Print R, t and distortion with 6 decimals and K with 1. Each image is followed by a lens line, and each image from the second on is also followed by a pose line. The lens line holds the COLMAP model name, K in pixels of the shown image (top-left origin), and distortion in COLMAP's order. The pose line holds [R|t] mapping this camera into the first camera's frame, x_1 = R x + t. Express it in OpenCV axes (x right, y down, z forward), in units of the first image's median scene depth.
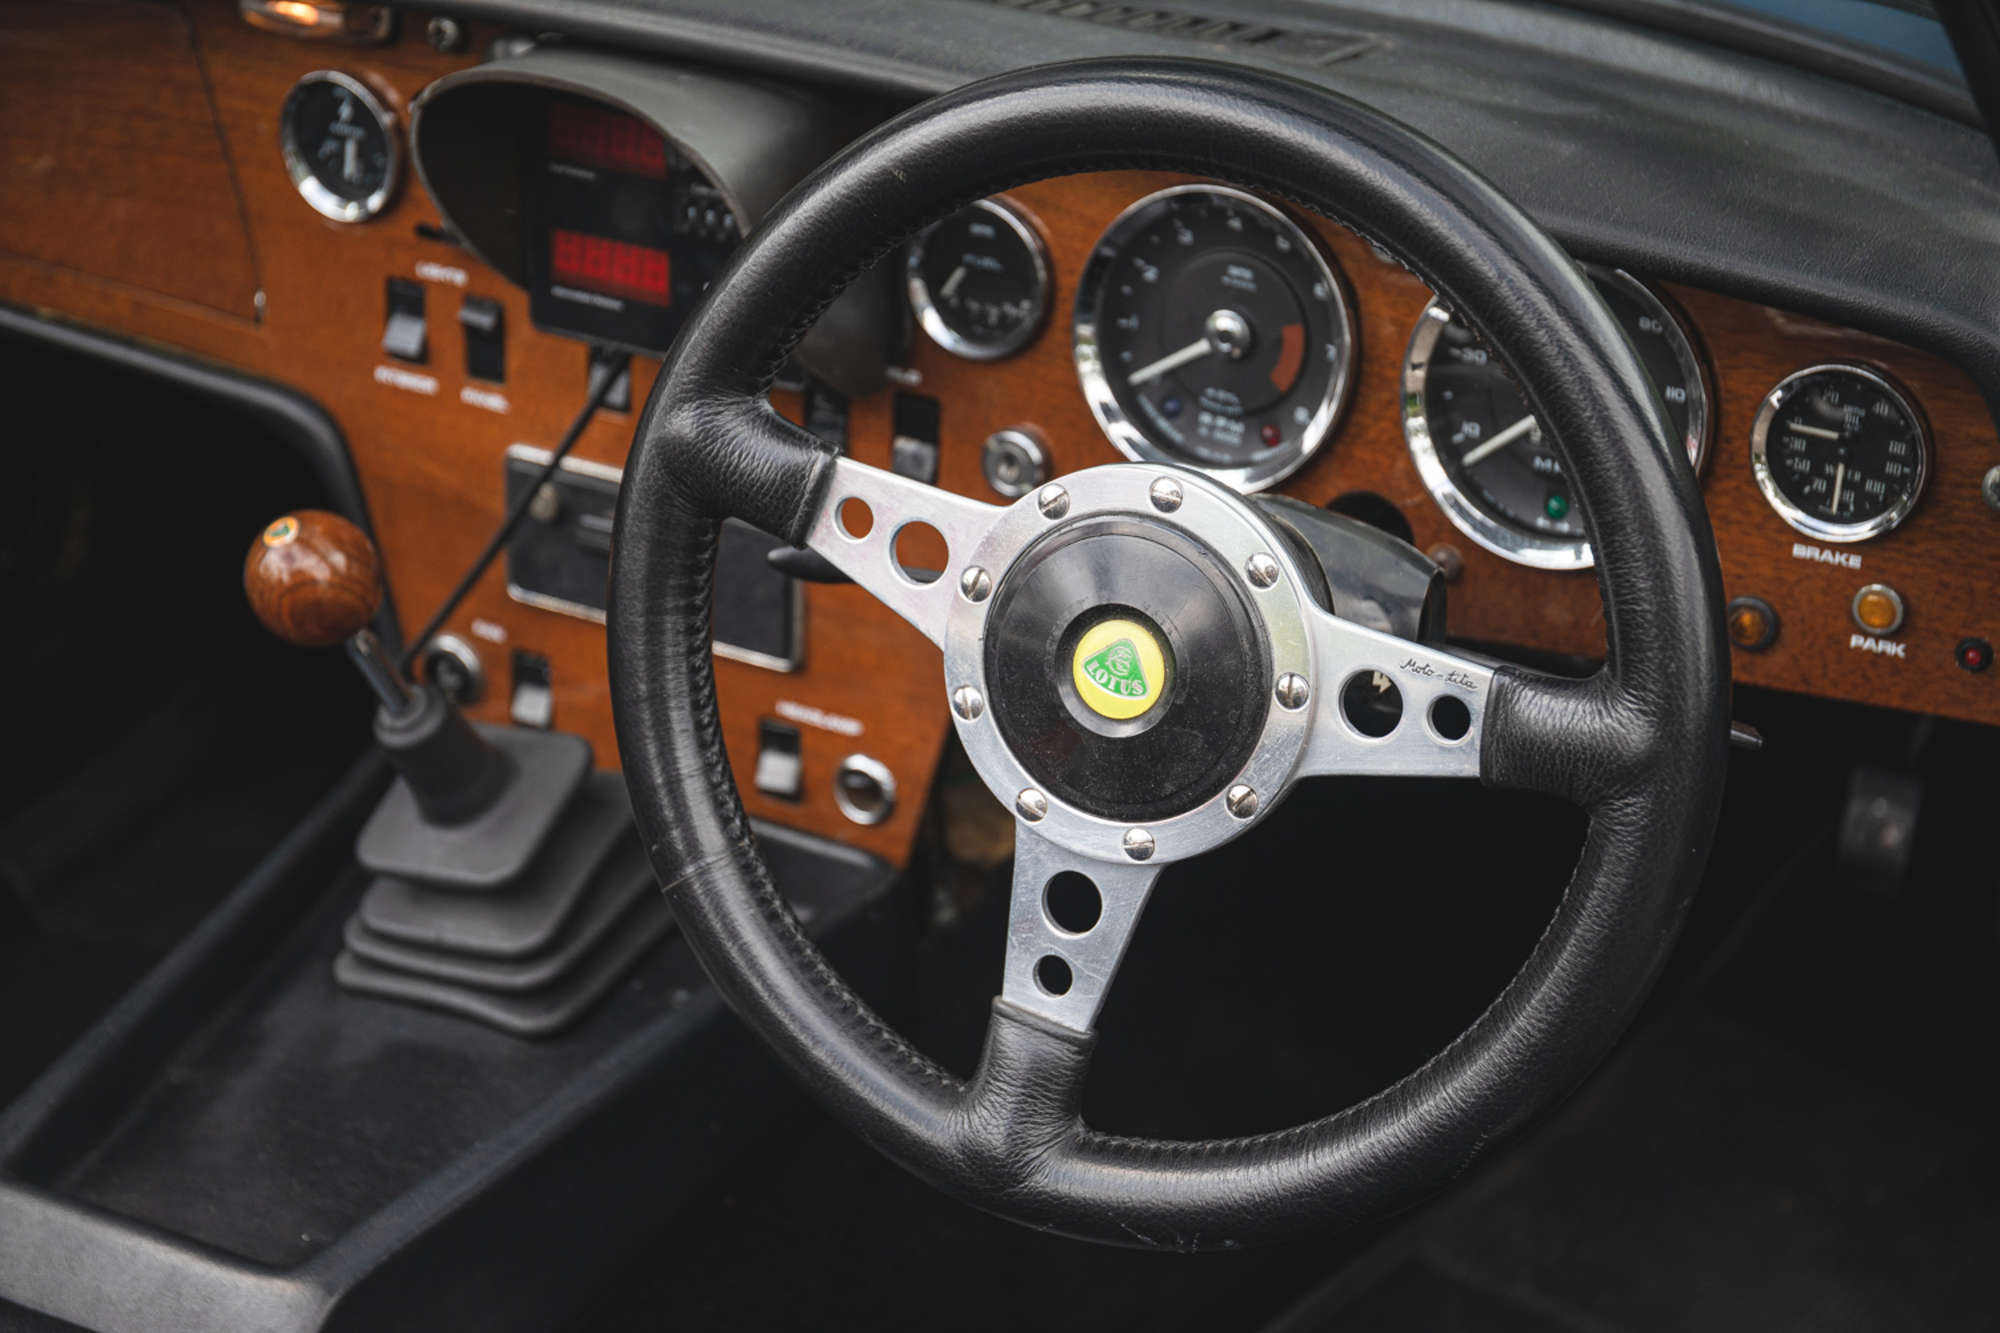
lens RADIAL K [[3516.9, 0, 1004.0], [0, 3516.9, 675.1], [0, 0, 1]] dist [0.091042, 0.000000]
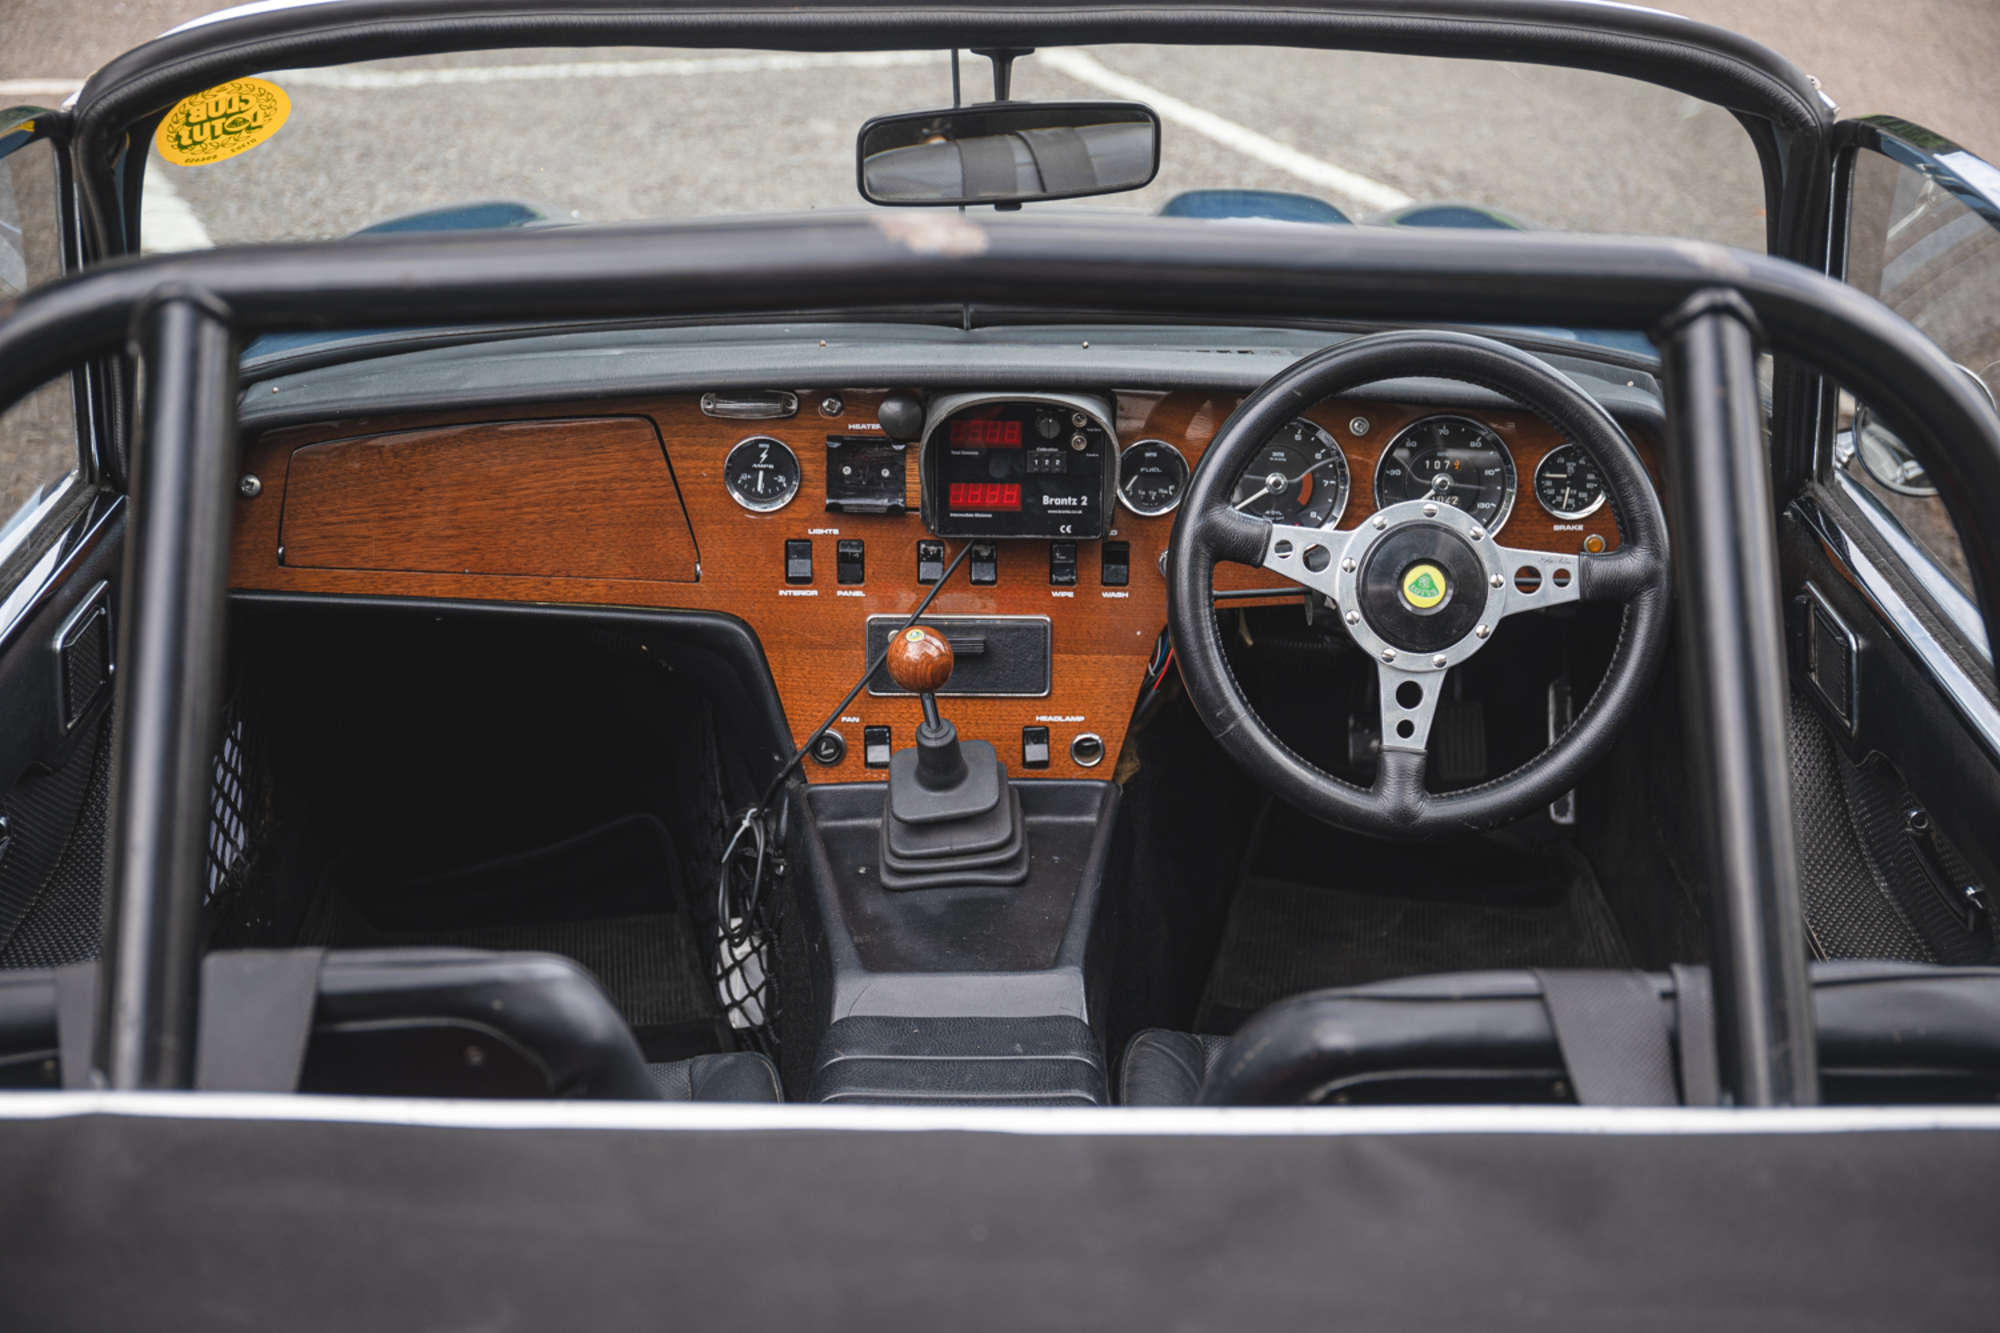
lens RADIAL K [[2867.4, 0, 987.1], [0, 2867.4, 669.2], [0, 0, 1]] dist [-0.010960, 0.000000]
pose [[0.863716, -0.150748, 0.480906, -1.038608], [0.217422, 0.972308, -0.085706, 0.138103], [-0.454668, 0.178585, 0.872573, -0.479054]]
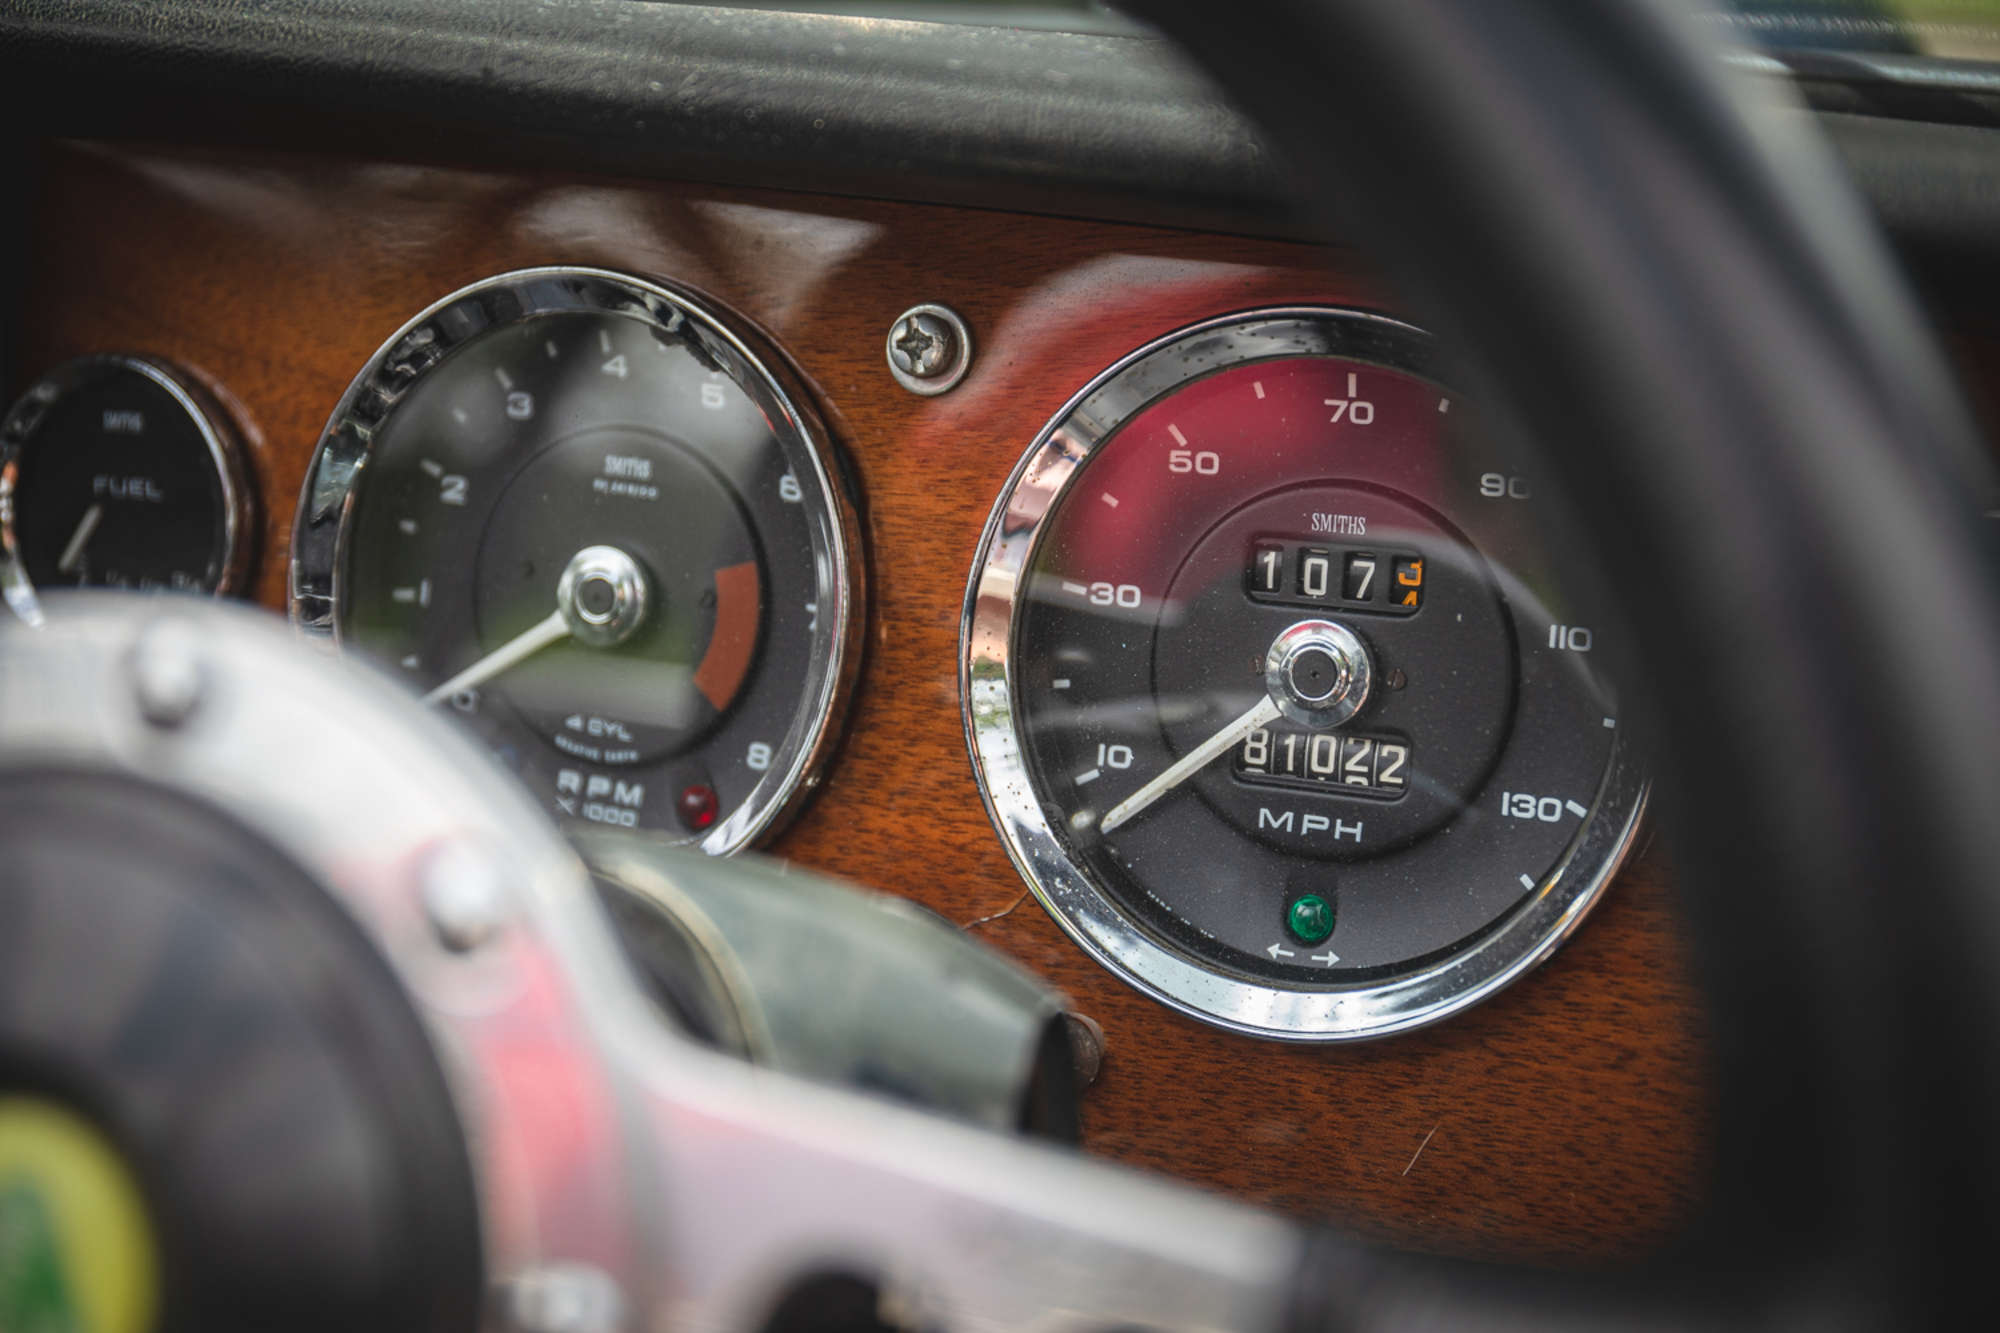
lens RADIAL K [[2867.4, 0, 994.3], [0, 2867.4, 665.8], [0, 0, 1]] dist [-0.010960, 0.000000]
pose [[0.994945, -0.004130, 0.100334, 0.083485], [0.028225, 0.970376, -0.239946, 0.008704], [-0.096370, 0.241565, 0.965587, 0.670271]]
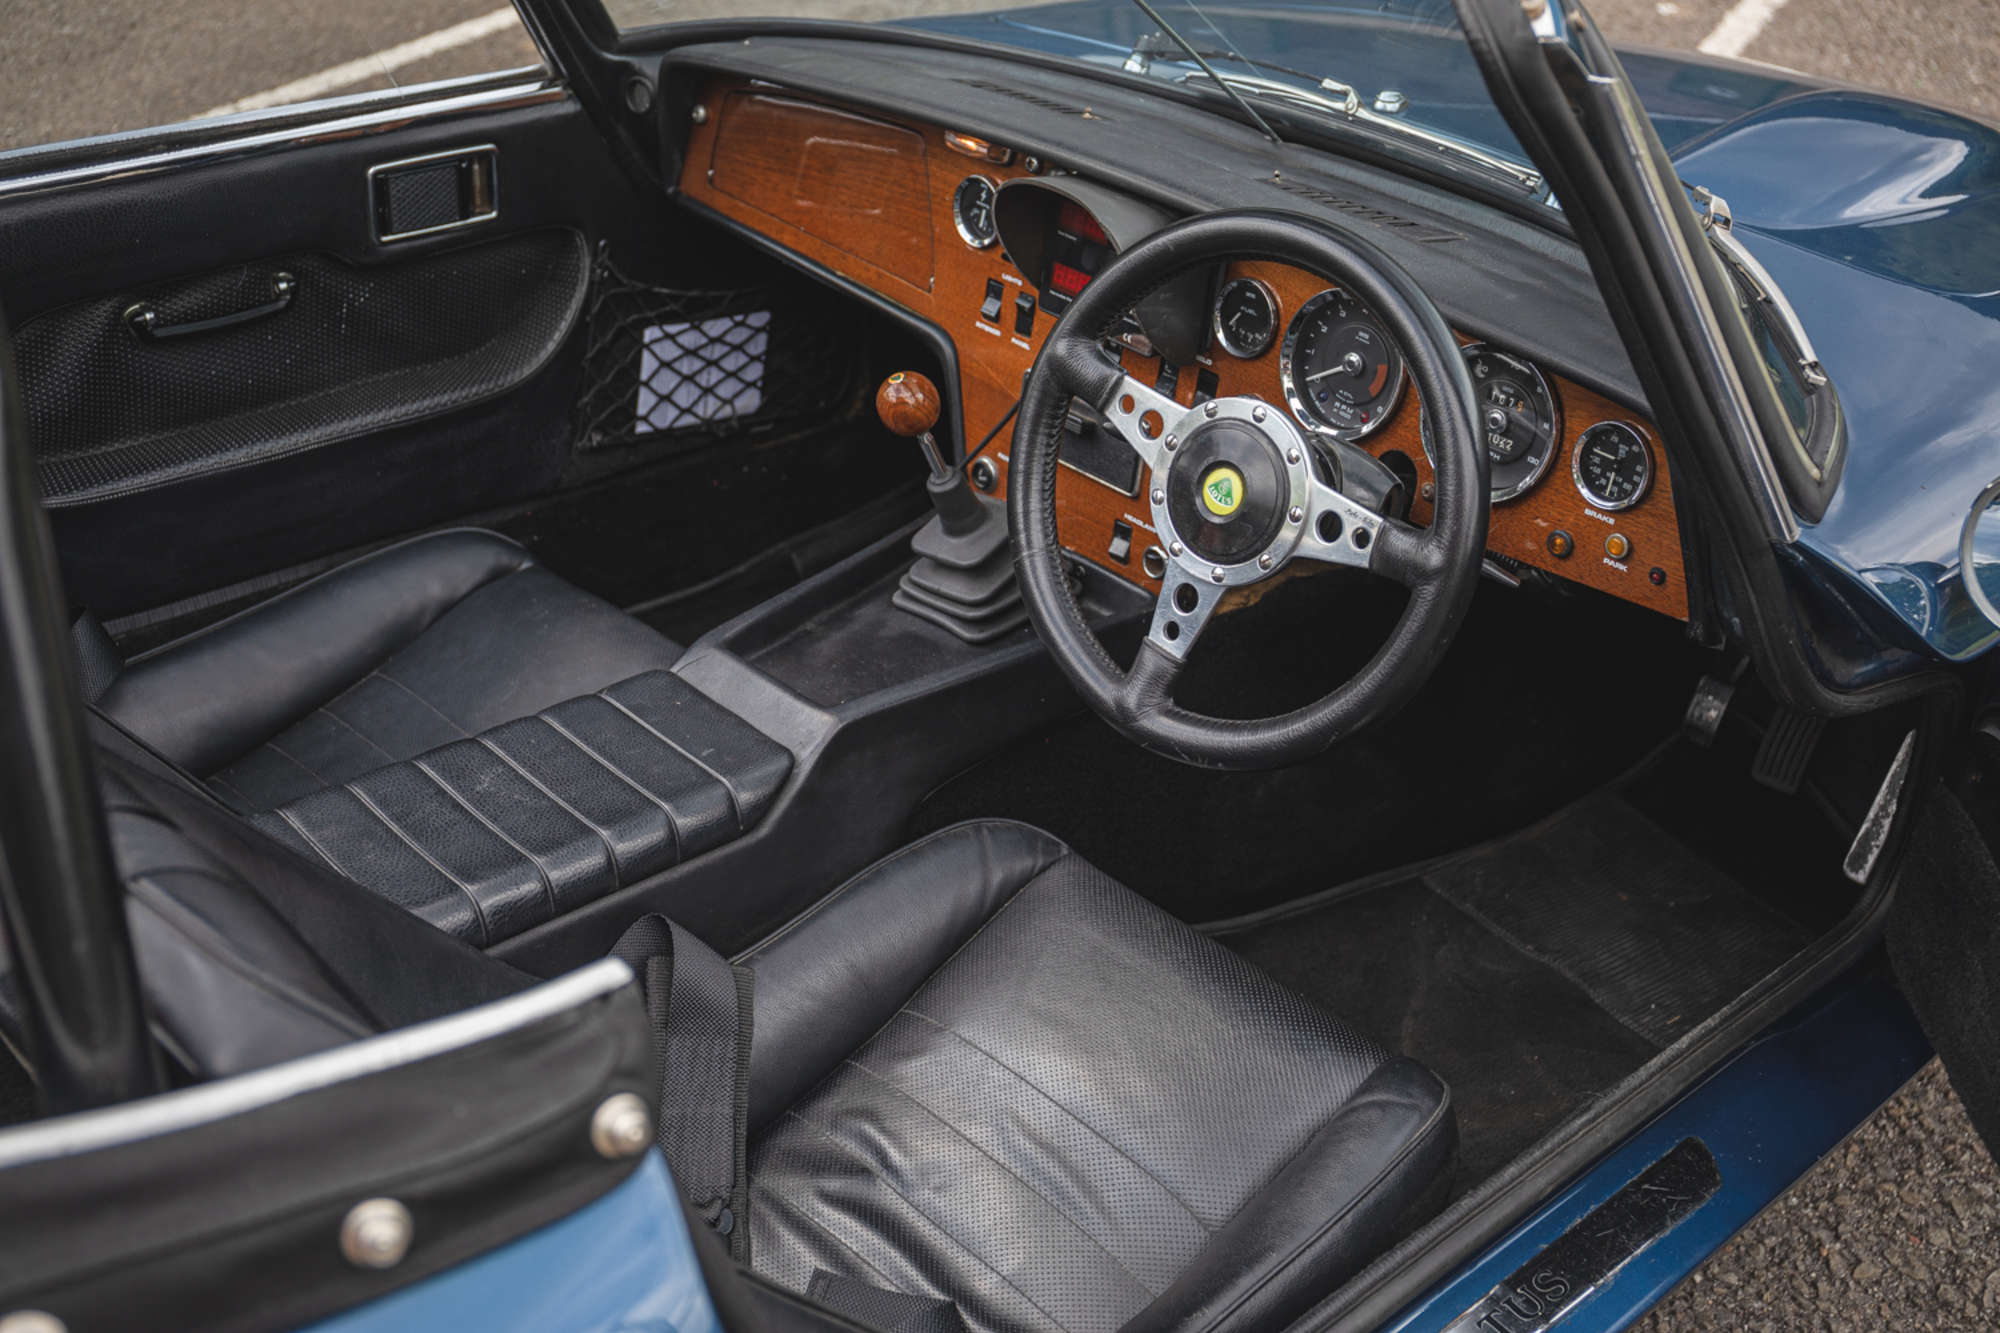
lens RADIAL K [[2149.3, 0, 1008.0], [0, 2149.3, 681.7], [0, 0, 1]] dist [-0.053926, 0.000000]
pose [[0.954881, 0.205811, -0.214111, 0.190782], [-0.199176, 0.978564, 0.052357, 0.062709], [0.220297, -0.007349, 0.975405, -0.275737]]
